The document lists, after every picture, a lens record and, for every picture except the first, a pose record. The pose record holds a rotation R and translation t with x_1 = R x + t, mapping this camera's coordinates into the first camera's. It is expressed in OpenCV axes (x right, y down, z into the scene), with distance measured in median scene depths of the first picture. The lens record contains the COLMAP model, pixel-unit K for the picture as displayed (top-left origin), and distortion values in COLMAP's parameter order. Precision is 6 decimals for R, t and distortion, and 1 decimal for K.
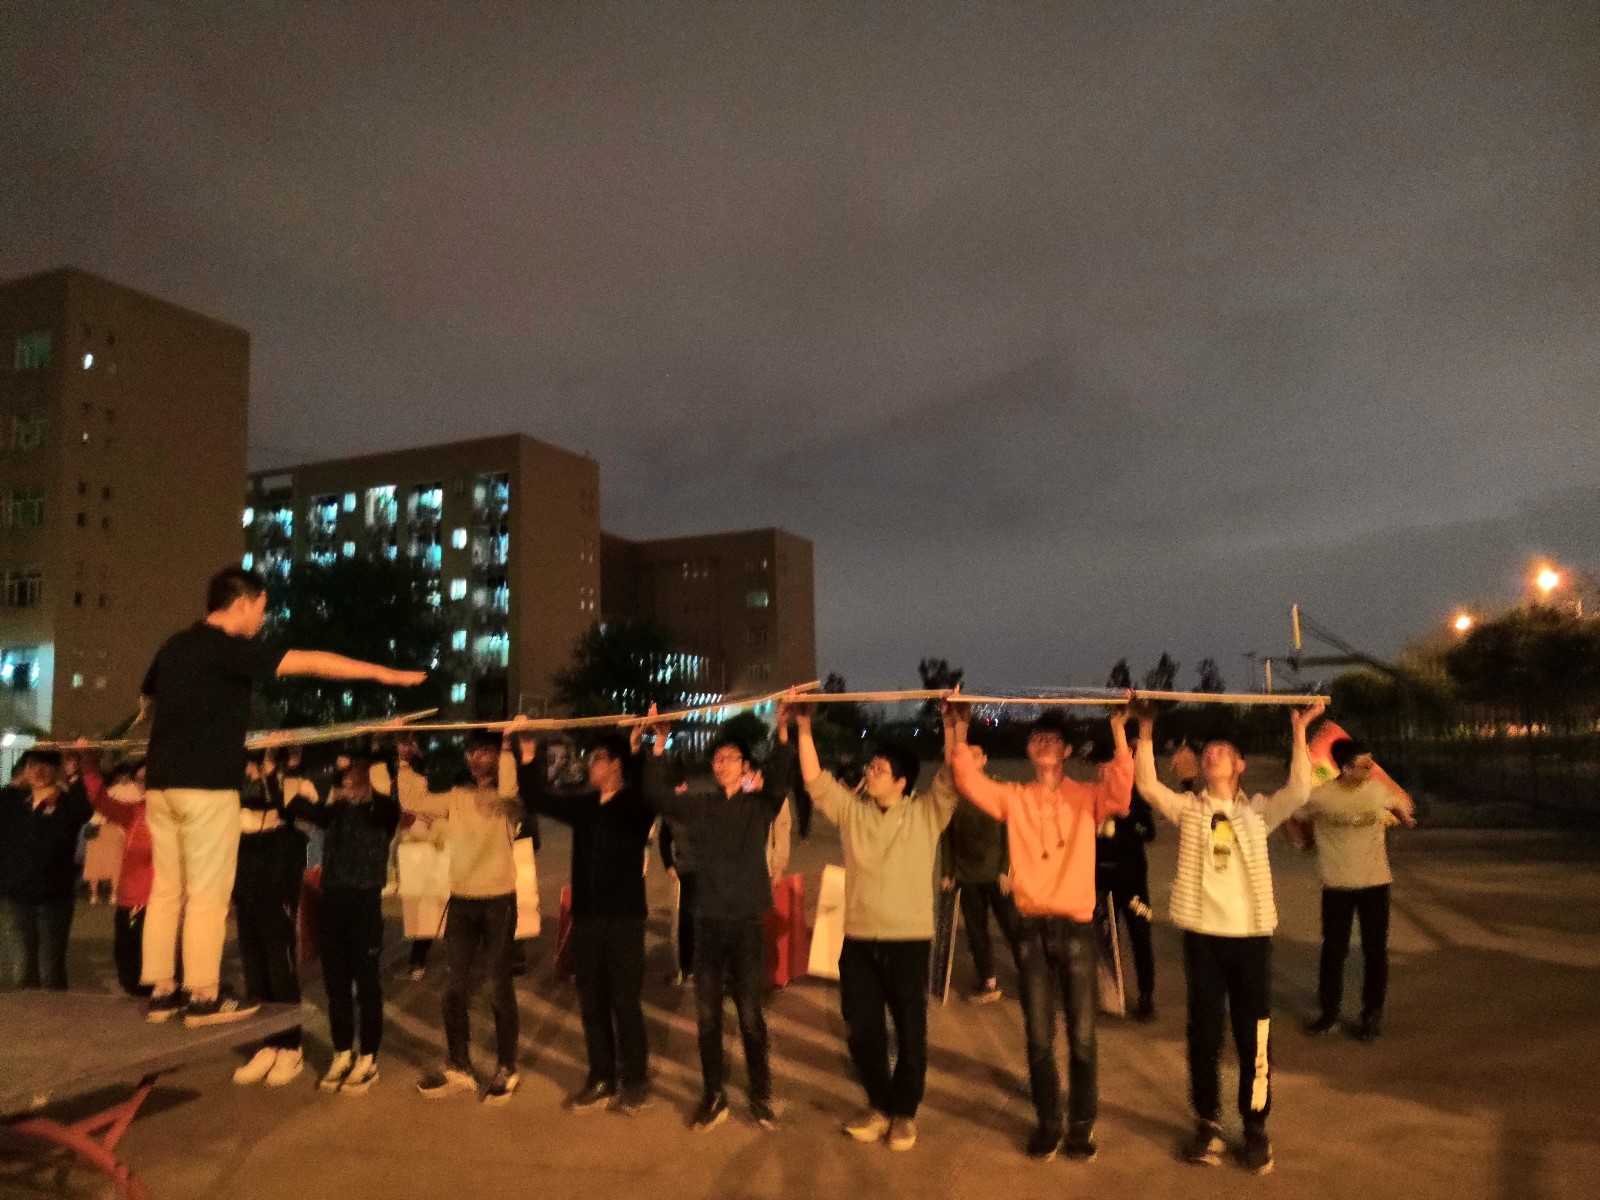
lens RADIAL K [[1263.1, 0, 795.3], [0, 1263.1, 611.4], [0, 0, 1]] dist [0.001299, -0.013057]
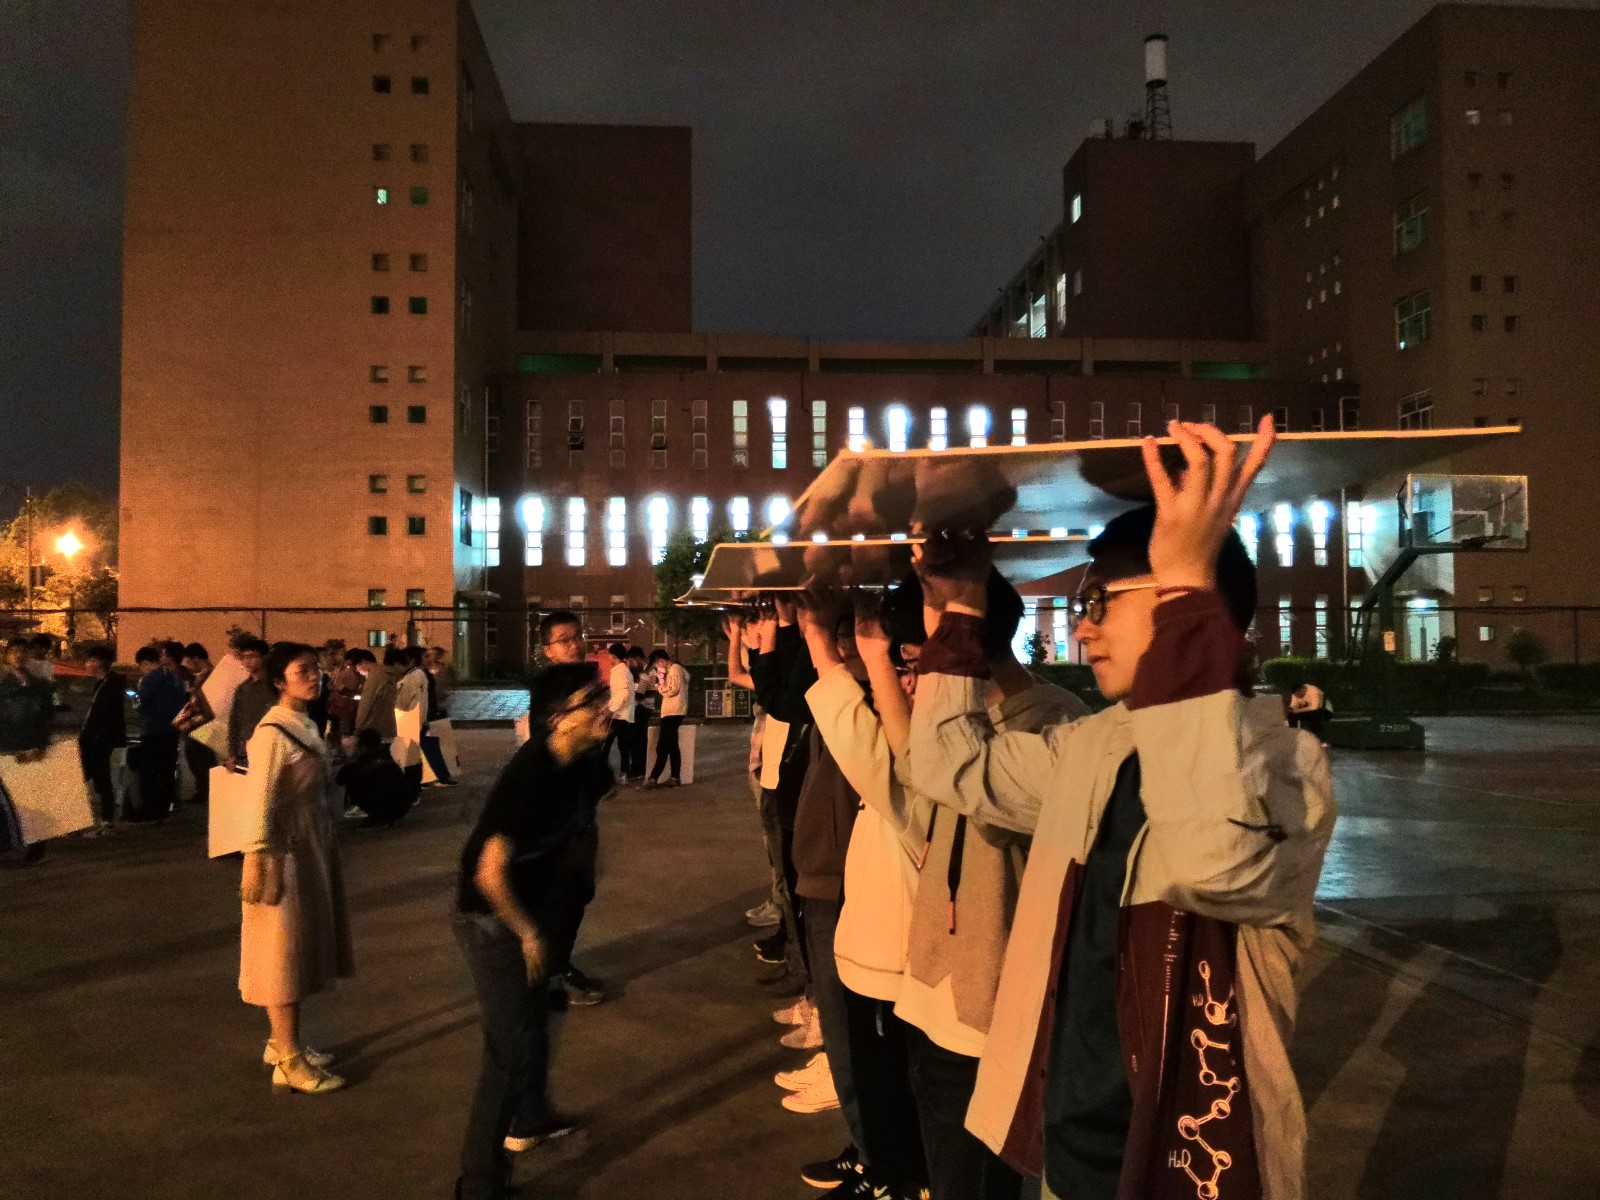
lens RADIAL K [[1263.1, 0, 799.4], [0, 1263.1, 595.7], [0, 0, 1]] dist [0.001299, -0.013057]
pose [[0.457121, -0.012541, -0.889316, -0.041132], [0.087335, 0.995701, 0.030850, 0.021460], [0.885106, -0.091770, 0.456251, 0.160964]]
